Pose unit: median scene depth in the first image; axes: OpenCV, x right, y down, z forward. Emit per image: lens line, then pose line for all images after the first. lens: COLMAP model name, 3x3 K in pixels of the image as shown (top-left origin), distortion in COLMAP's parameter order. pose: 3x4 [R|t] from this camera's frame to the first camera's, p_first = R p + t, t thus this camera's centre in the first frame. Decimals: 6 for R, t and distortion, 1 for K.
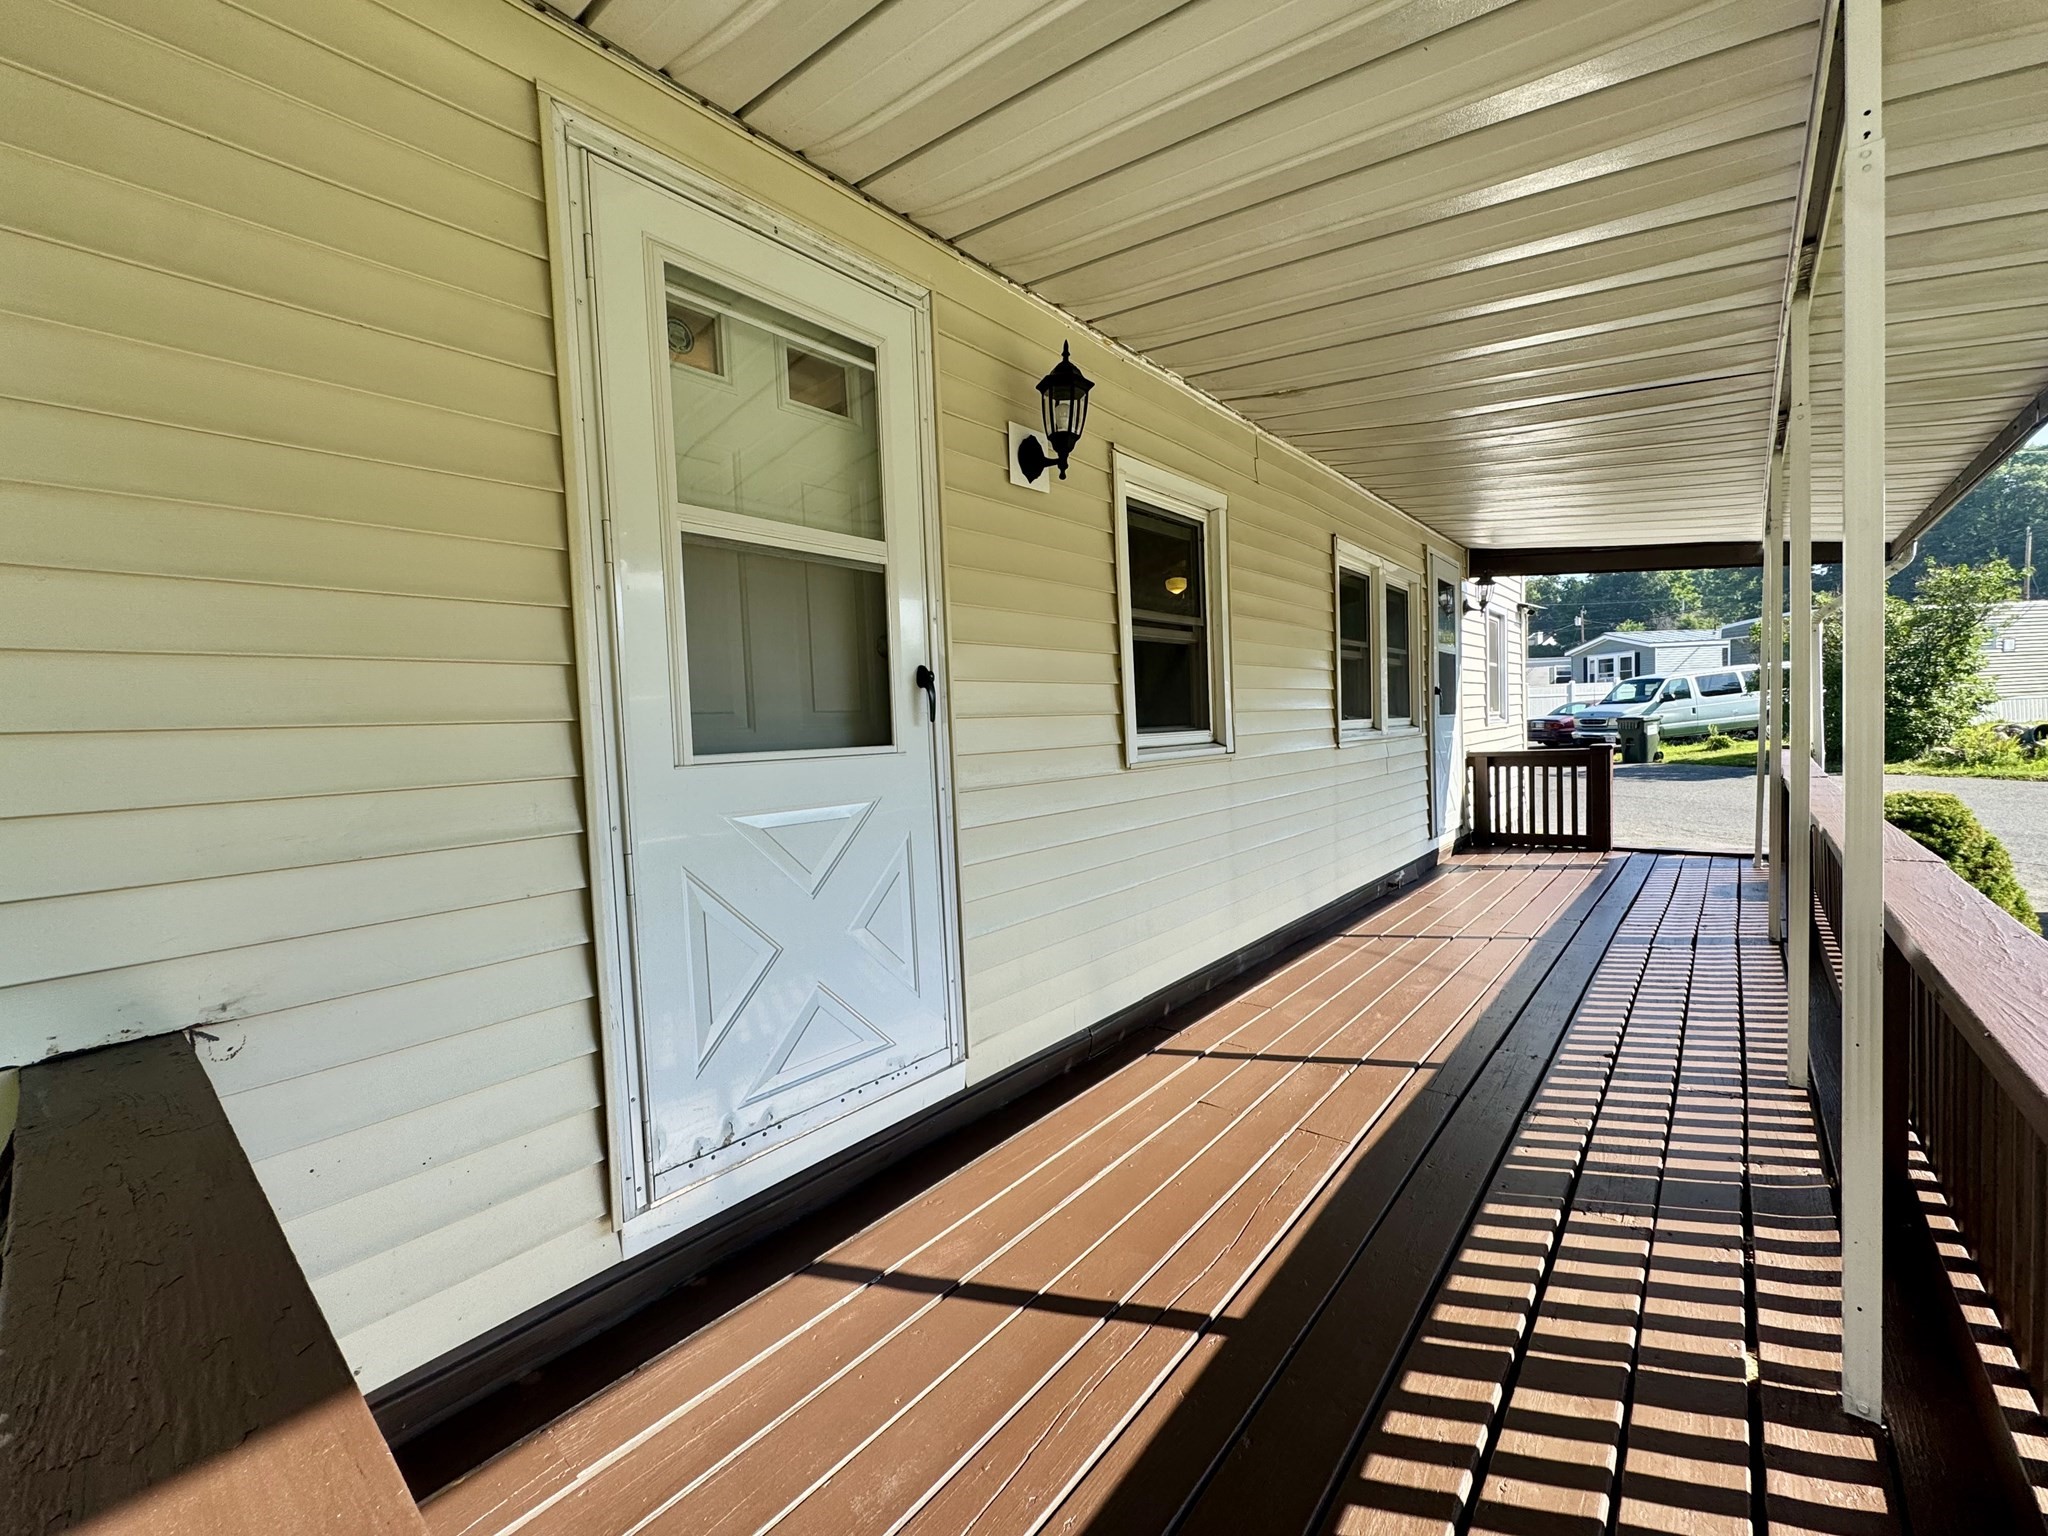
lens RADIAL K [[809.0, 0, 1024.0], [0, 809.0, 768.0], [0, 0, 1]] dist [-0.002670, -0.000007]
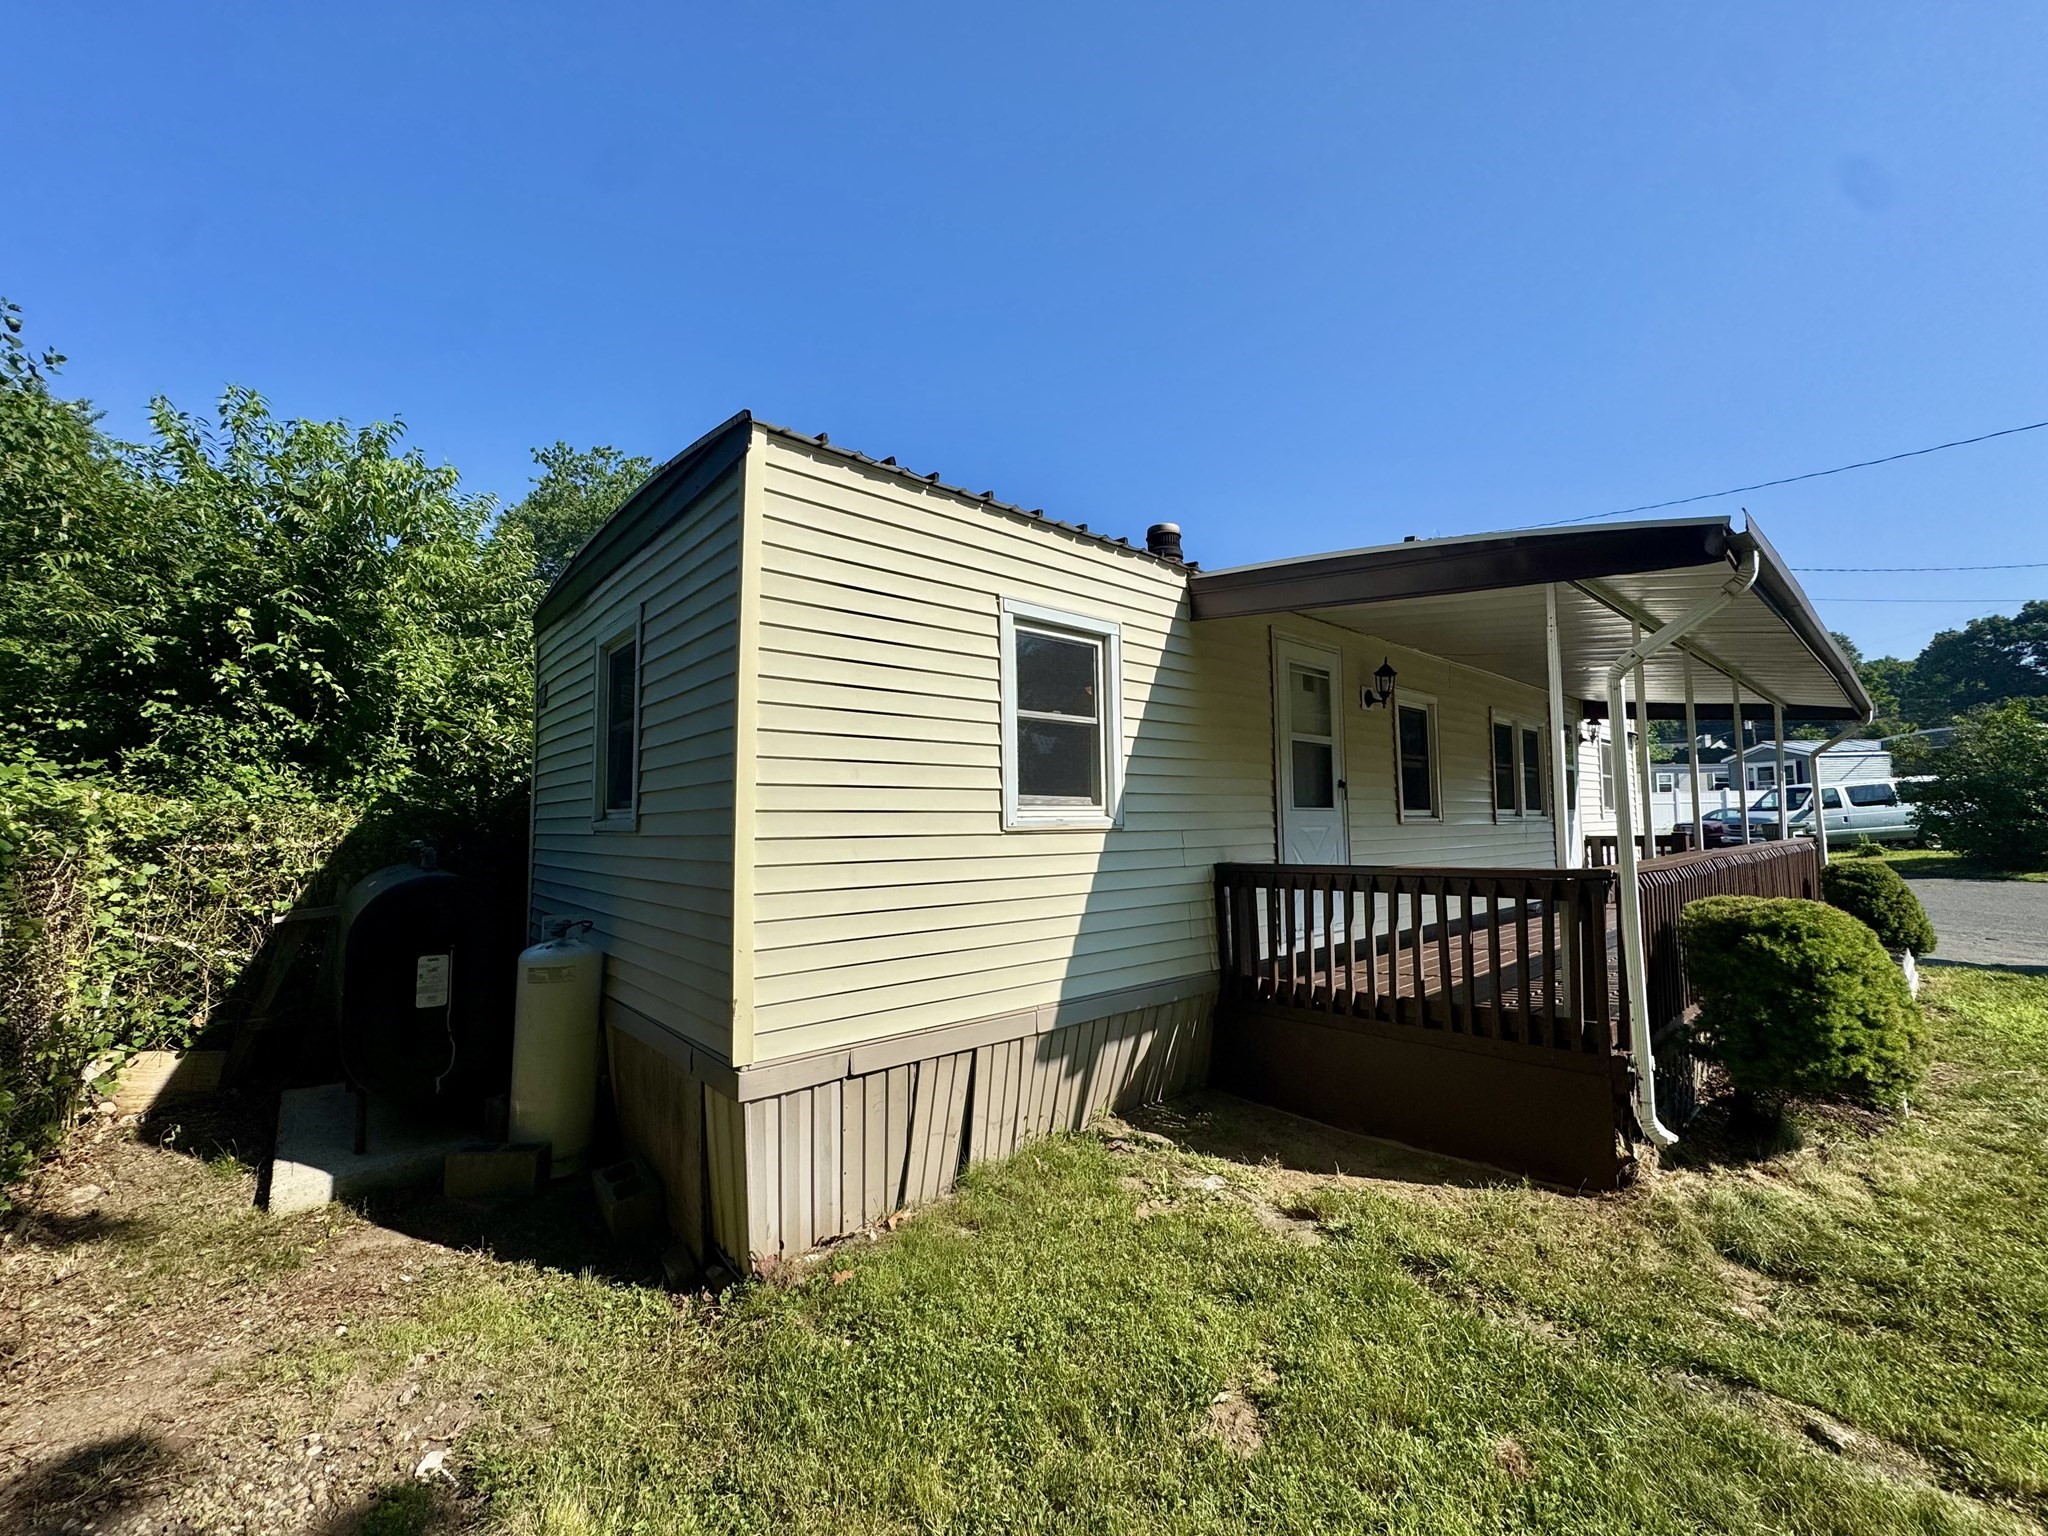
lens RADIAL K [[809.0, 0, 1024.0], [0, 809.0, 768.0], [0, 0, 1]] dist [-0.002670, -0.000007]
pose [[0.989688, 0.021385, -0.141636, -0.264679], [-0.037162, 0.993270, -0.109699, 0.057881], [0.138336, 0.113831, 0.983822, -0.615779]]
